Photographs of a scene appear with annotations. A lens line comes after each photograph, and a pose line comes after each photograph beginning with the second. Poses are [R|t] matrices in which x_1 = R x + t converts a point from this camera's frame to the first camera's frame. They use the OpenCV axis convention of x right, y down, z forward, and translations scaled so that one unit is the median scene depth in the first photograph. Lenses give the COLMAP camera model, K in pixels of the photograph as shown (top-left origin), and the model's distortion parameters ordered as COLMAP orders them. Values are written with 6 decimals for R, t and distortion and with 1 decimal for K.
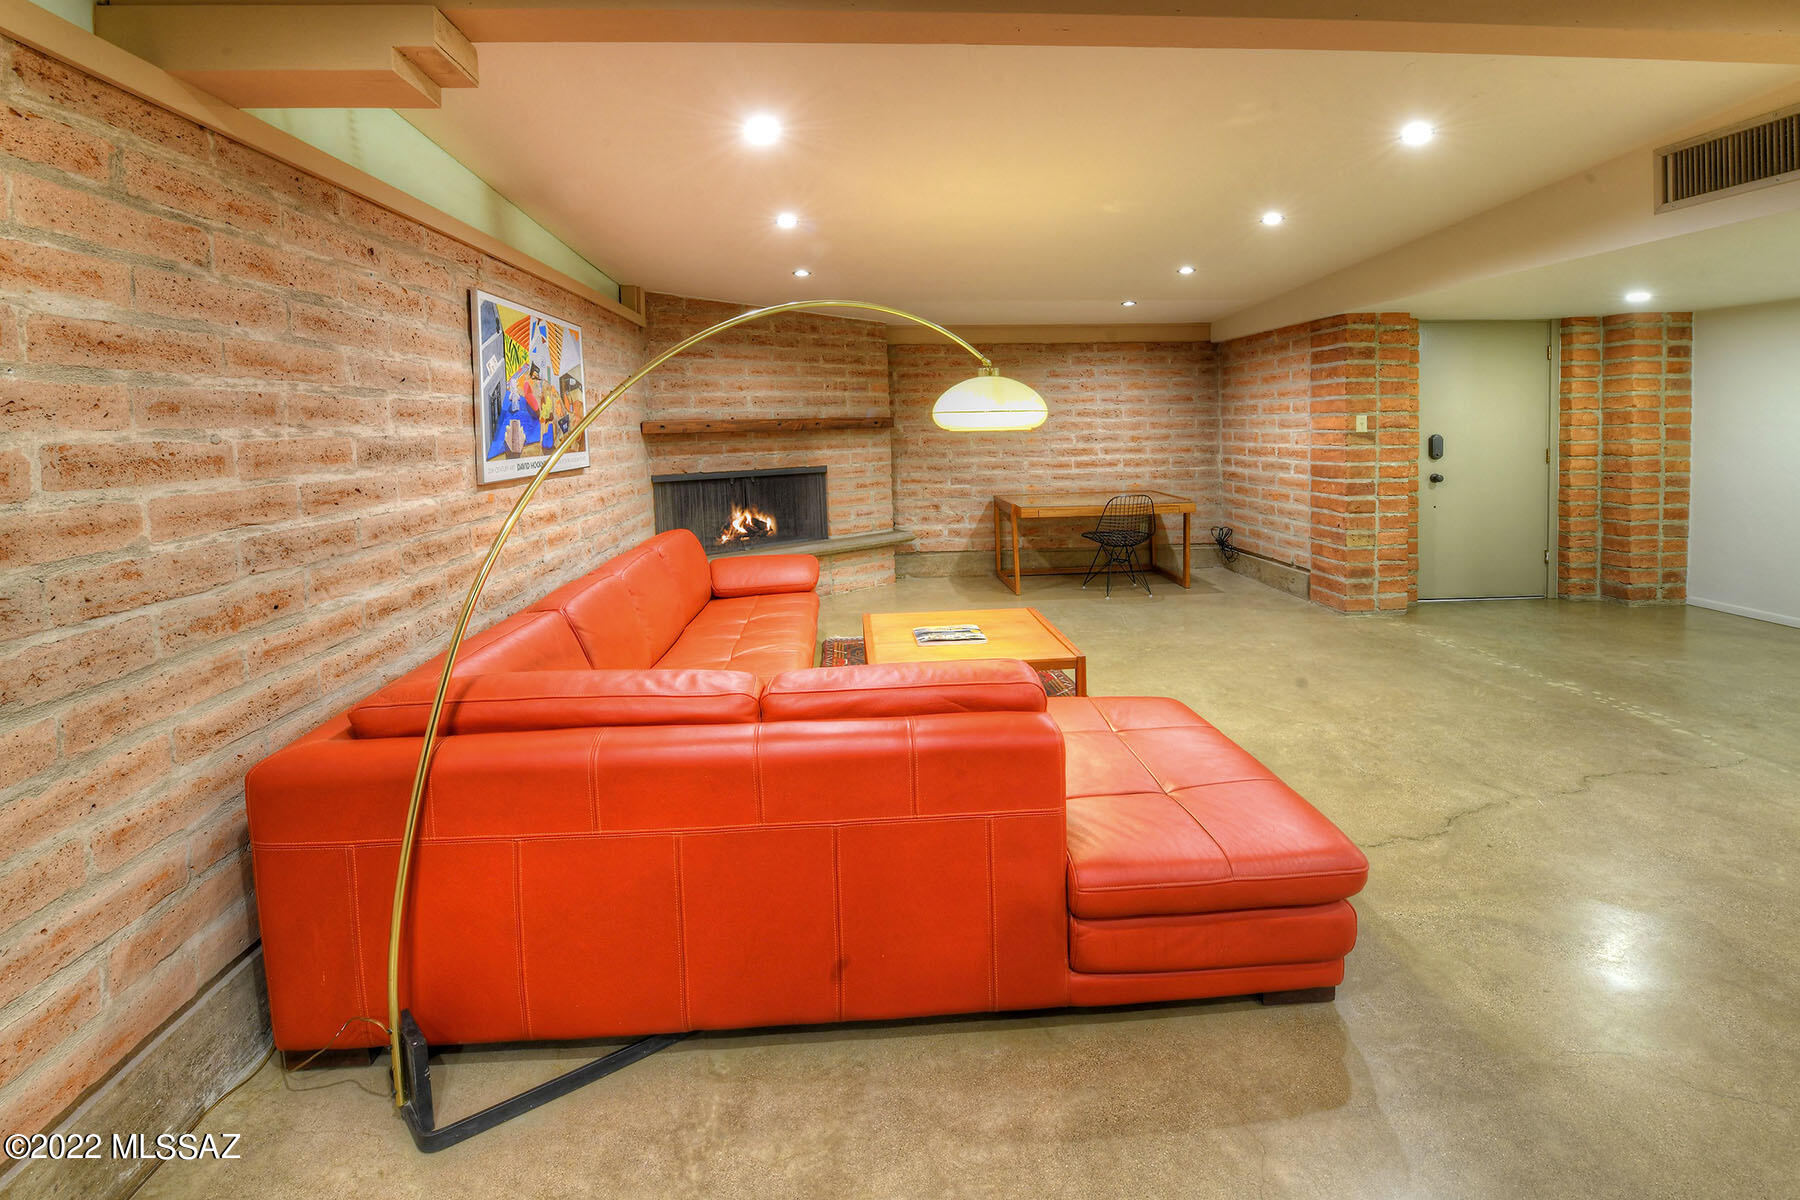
lens RADIAL K [[876.5, 0, 858.7], [0, 876.5, 473.4], [0, 0, 1]] dist [-0.011296, -0.000610]
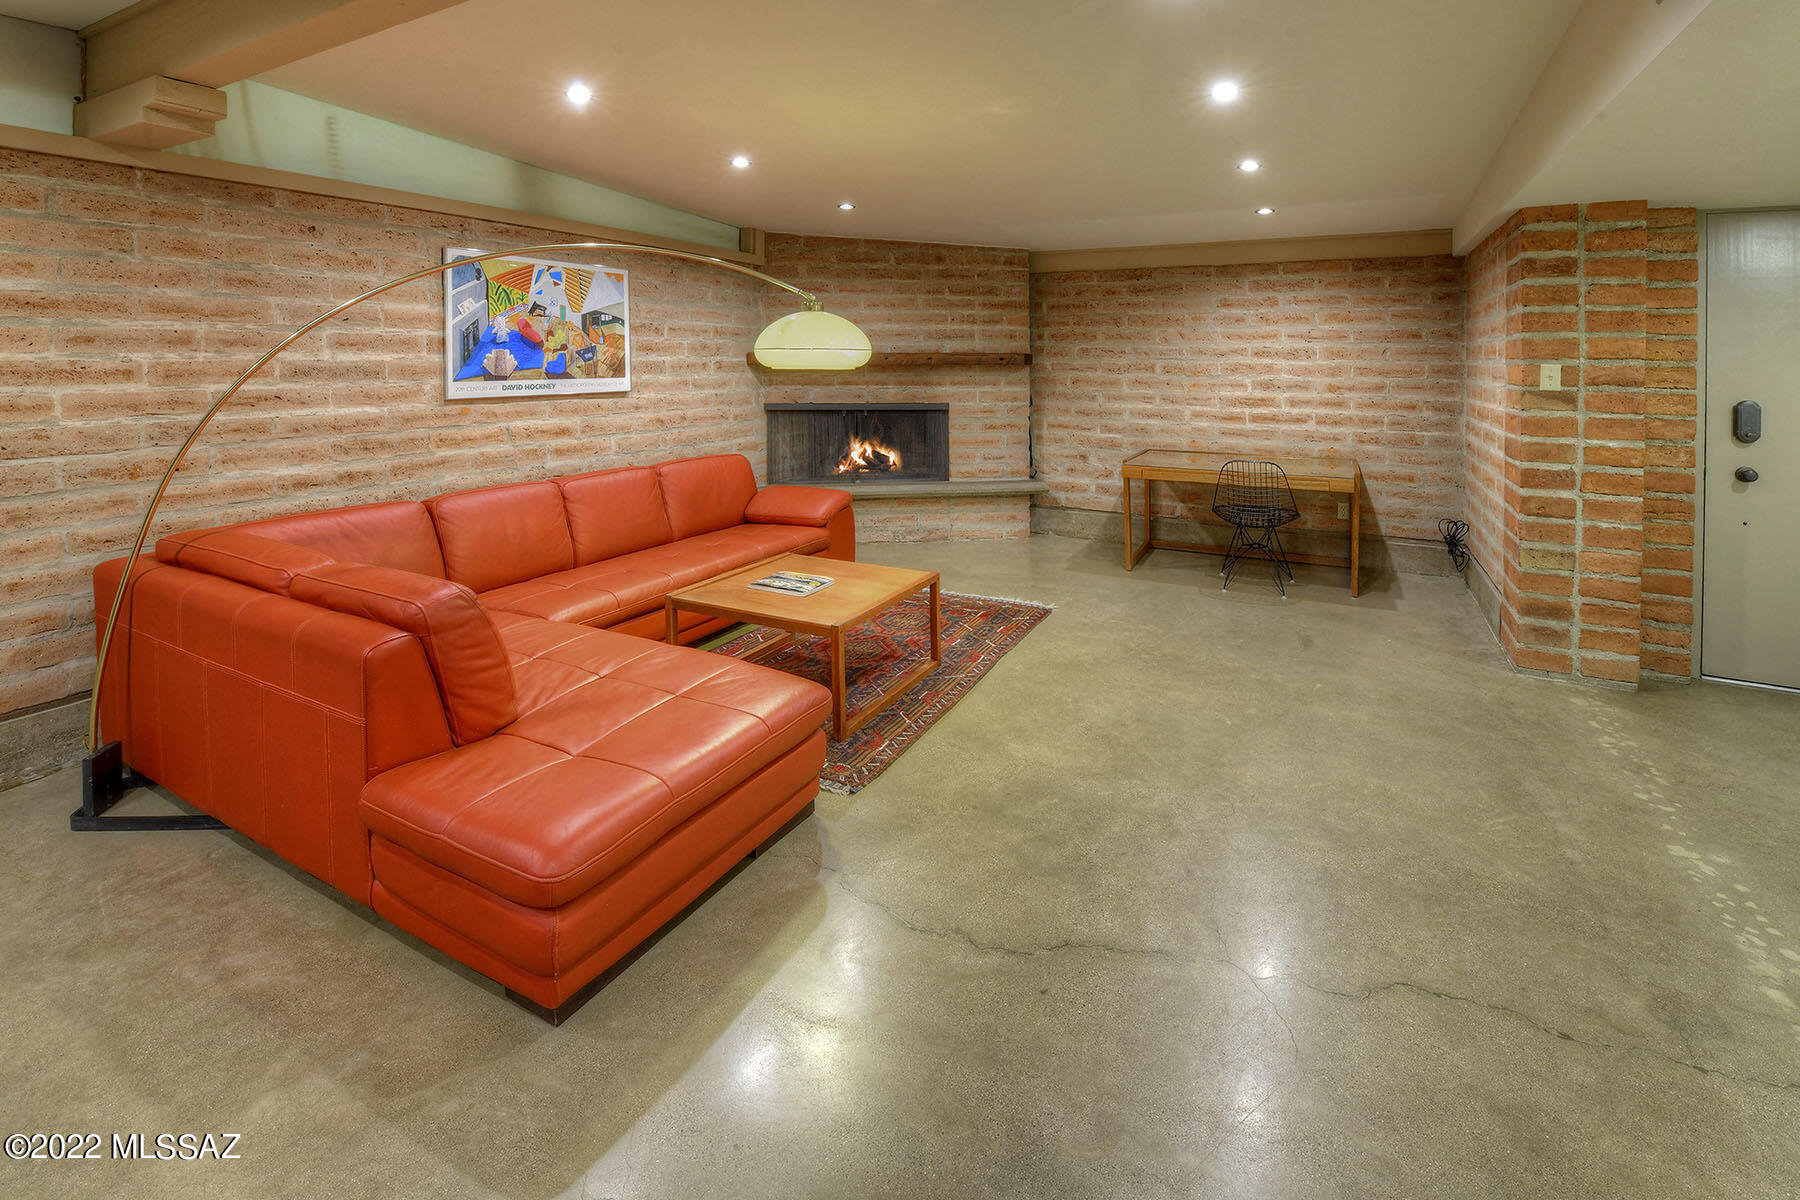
lens RADIAL K [[896.0, 0, 817.7], [0, 896.0, 384.5], [0, 0, 1]] dist [-0.017566, -0.000349]
pose [[0.818158, 0.039264, -0.573651, 0.451260], [-0.051872, 0.998638, -0.005629, -0.018050], [0.572648, 0.034362, 0.819081, 0.142918]]
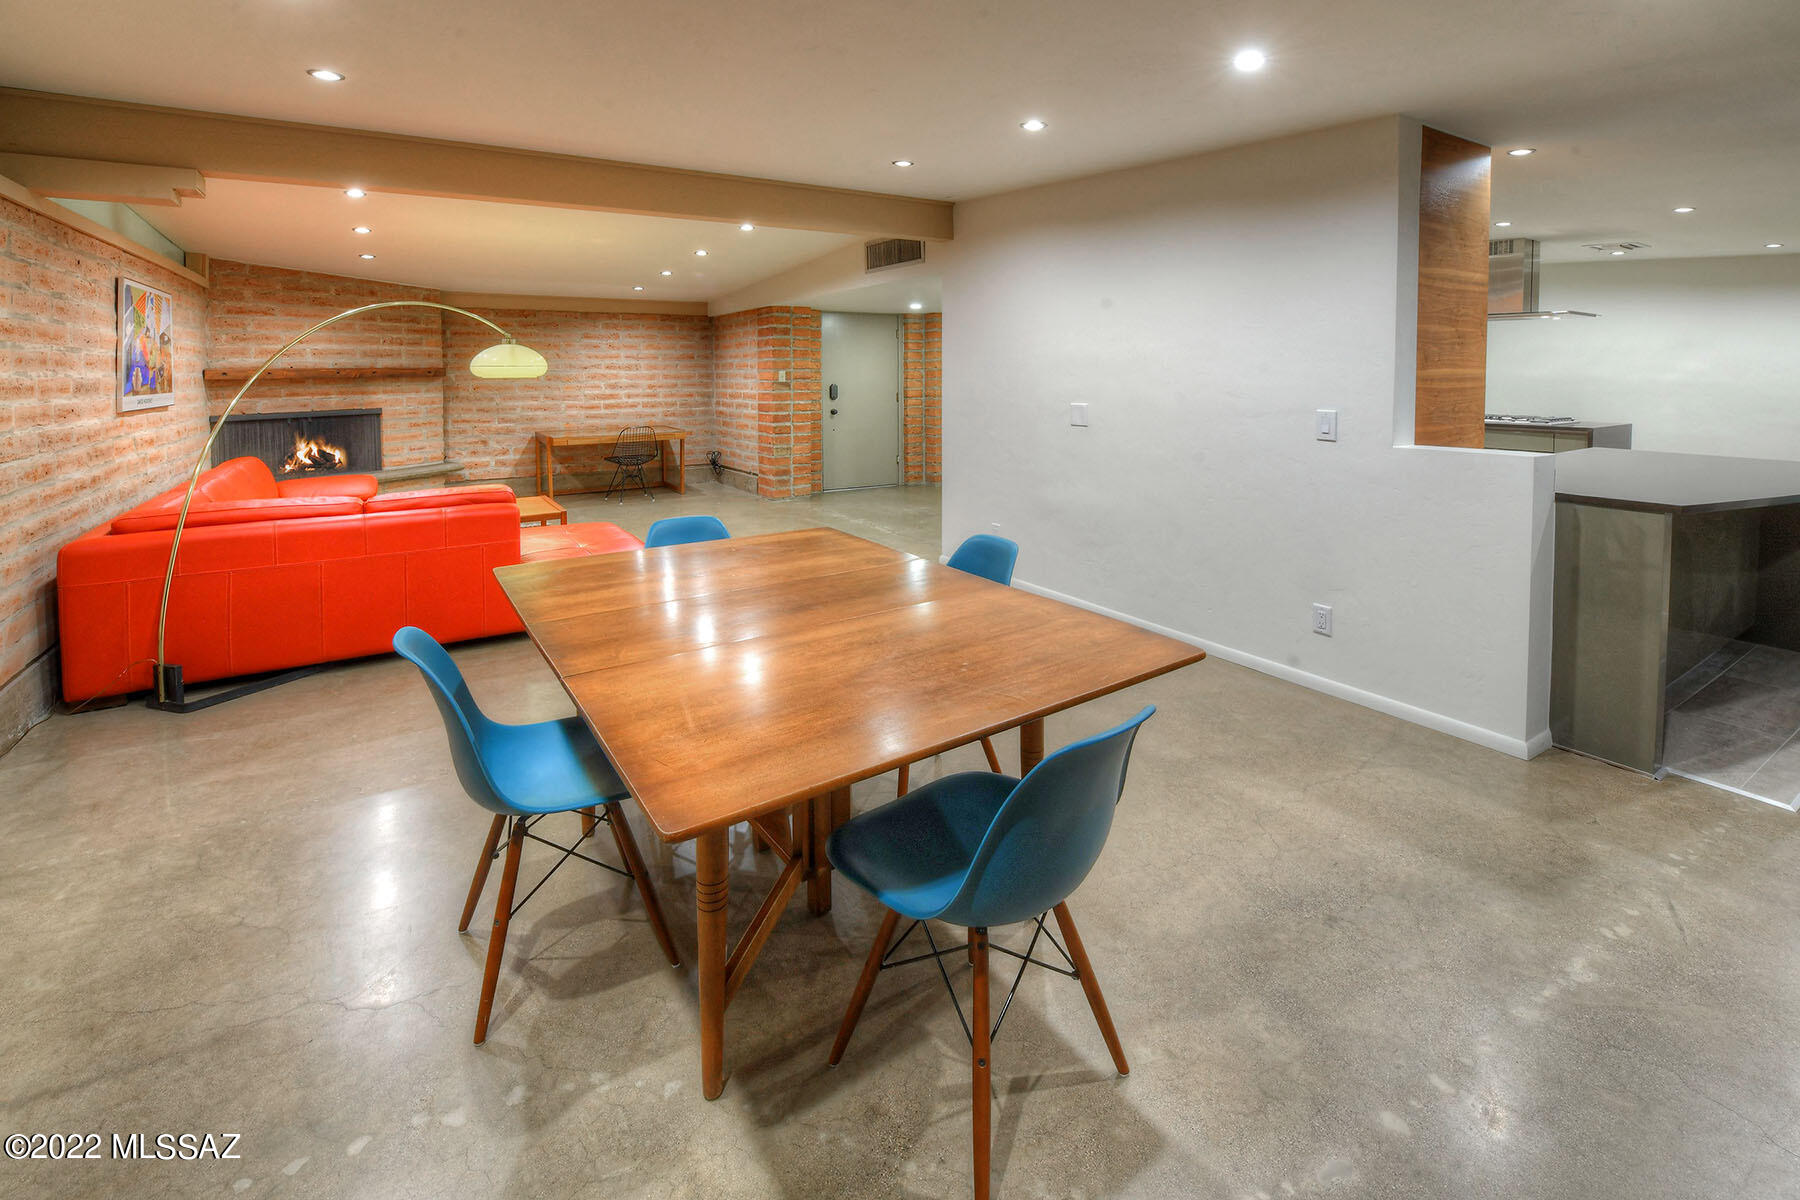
lens RADIAL K [[1029.9, 0, 992.1], [0, 1029.9, 353.2], [0, 0, 1]] dist [-0.016985, -0.001233]
pose [[0.866585, 0.020254, 0.498618, -0.014507], [0.018846, 0.997135, -0.073258, 0.038568], [-0.498674, 0.072881, 0.863720, -0.689860]]
